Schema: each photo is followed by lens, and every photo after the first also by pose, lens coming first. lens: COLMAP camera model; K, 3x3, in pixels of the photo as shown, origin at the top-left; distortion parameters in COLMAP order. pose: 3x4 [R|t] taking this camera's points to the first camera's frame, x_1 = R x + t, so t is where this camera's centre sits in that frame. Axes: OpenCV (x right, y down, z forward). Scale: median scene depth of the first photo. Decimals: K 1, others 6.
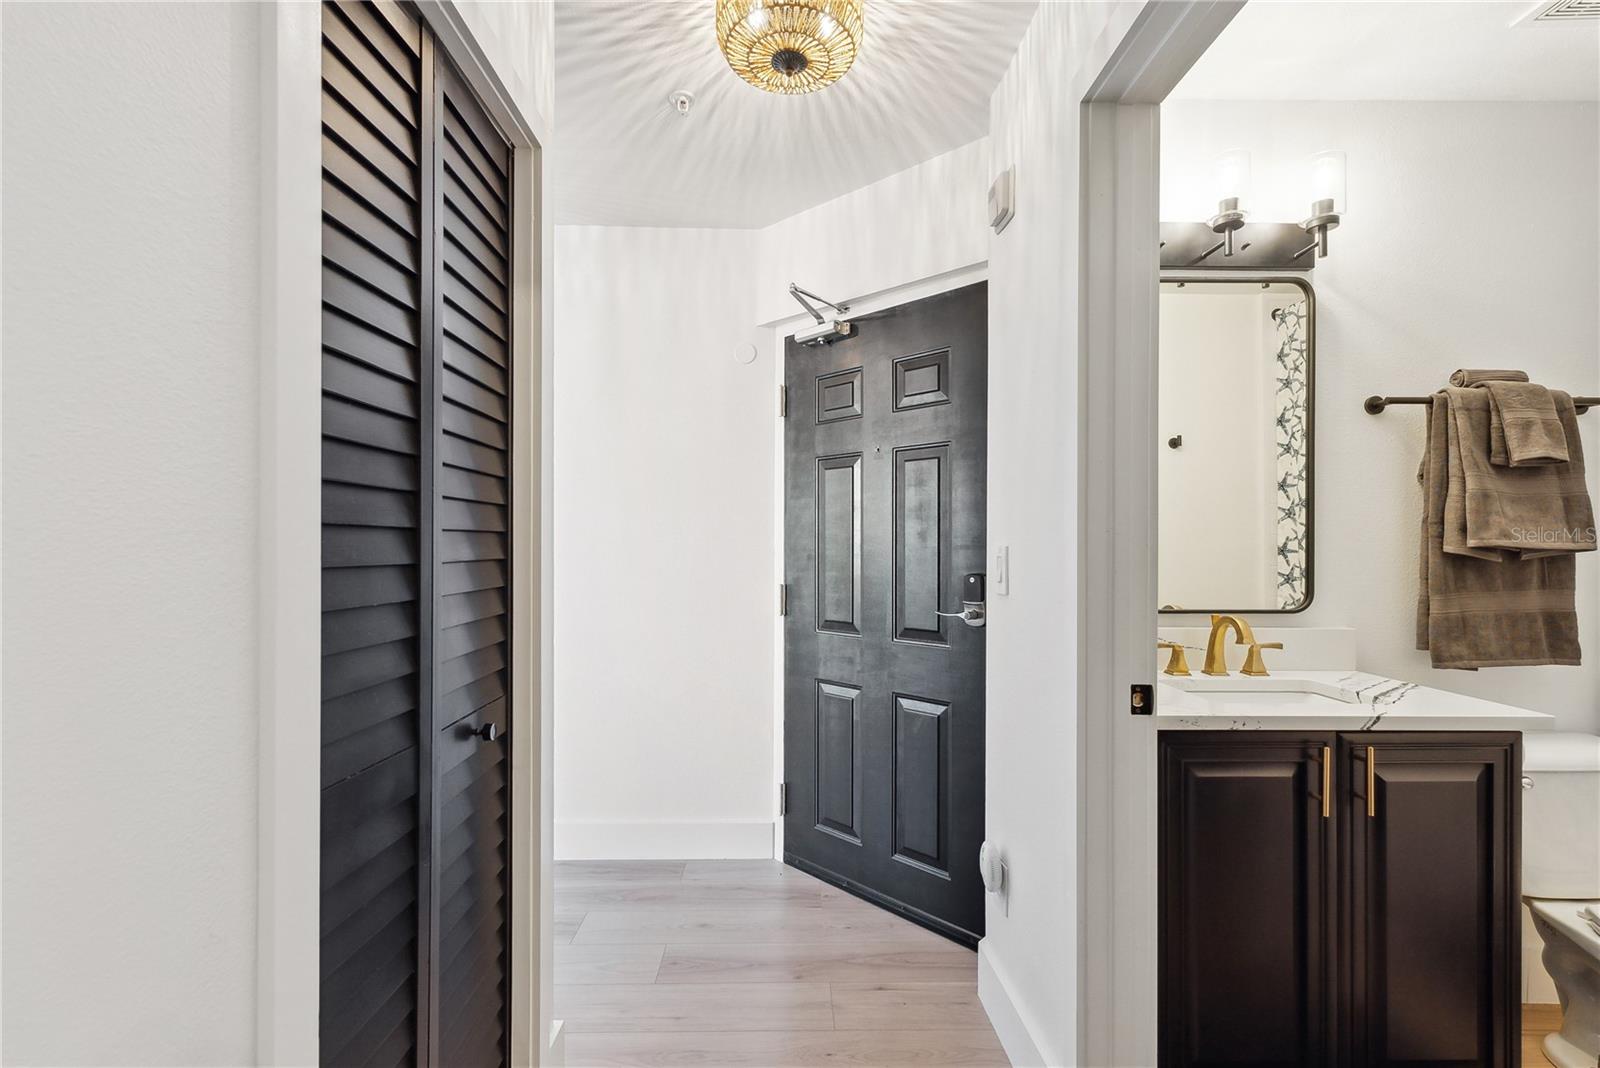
lens RADIAL K [[722.7, 0, 773.6], [0, 722.7, 540.9], [0, 0, 1]] dist [0.000266, 0.000220]
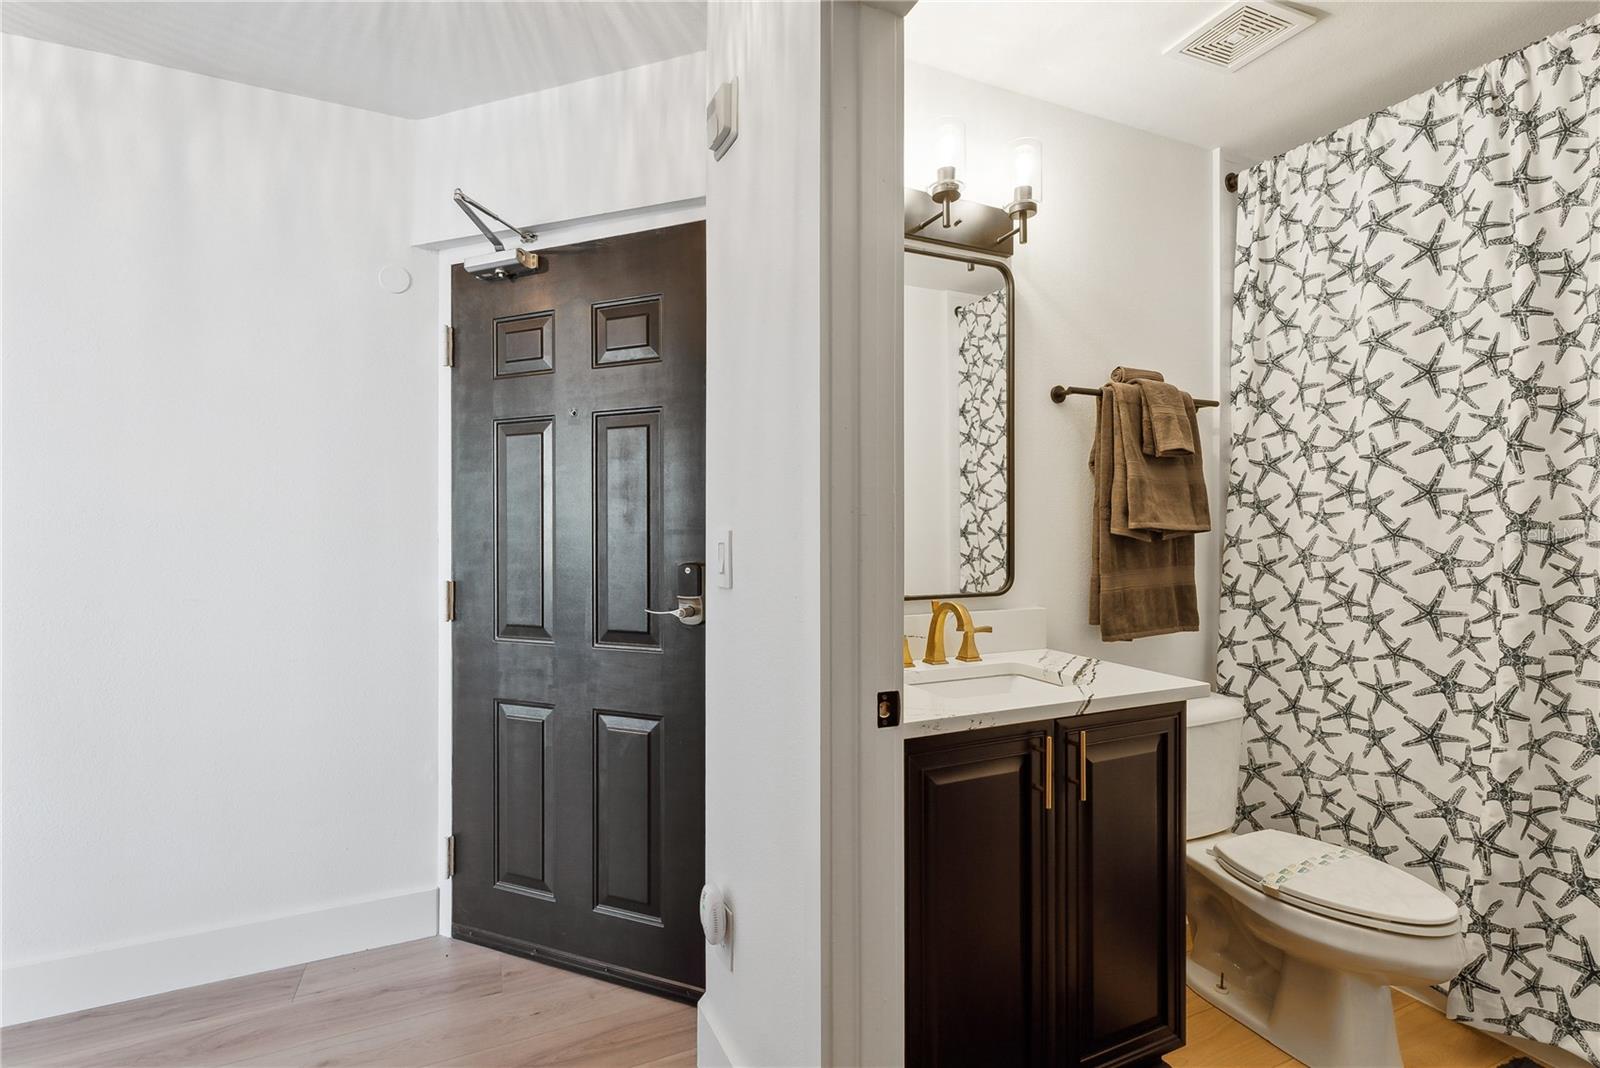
lens RADIAL K [[725.5, 0, 773.3], [0, 725.5, 527.4], [0, 0, 1]] dist [0.005785, 0.000603]
pose [[0.919123, -0.004156, 0.393950, 0.035076], [0.003050, 0.999989, 0.003435, 0.000869], [-0.393960, -0.001955, 0.919125, 0.197790]]
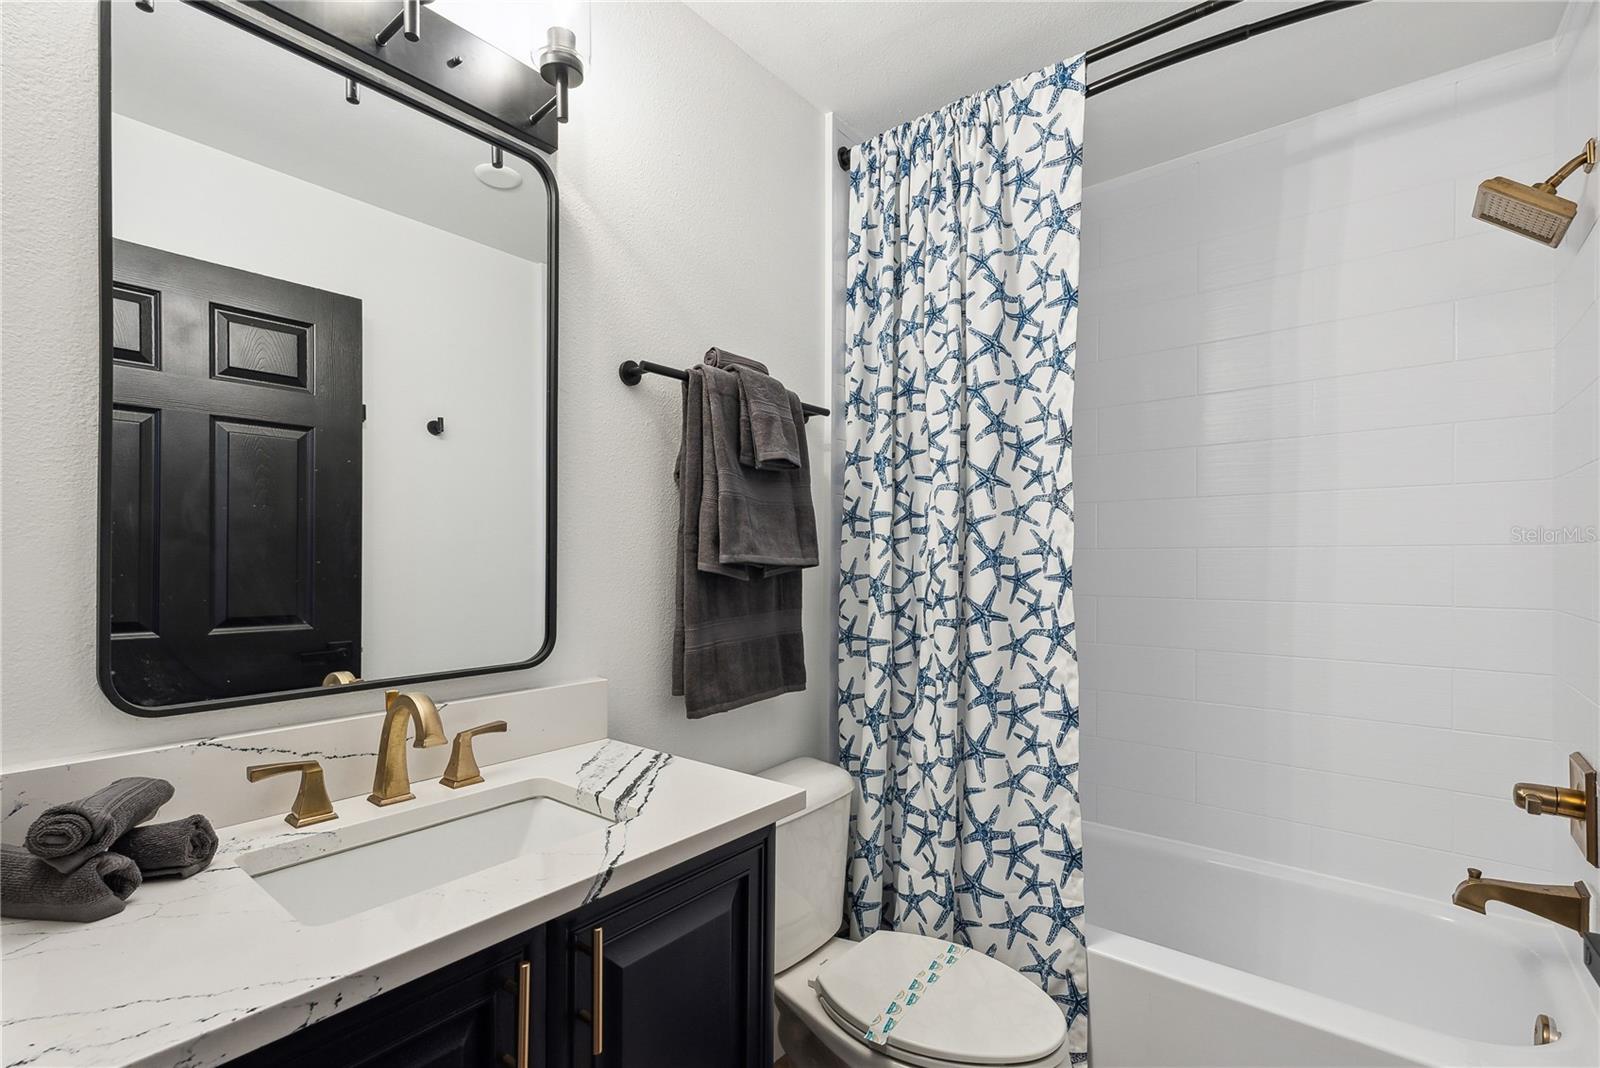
lens RADIAL K [[729.8, 0, 773.0], [0, 729.8, 551.3], [0, 0, 1]] dist [0.010515, 0.000093]
pose [[0.655735, 0.002369, 0.754987, 0.373734], [-0.004138, 0.999991, 0.000457, -0.005648], [-0.754980, -0.003424, 0.655739, 0.409853]]
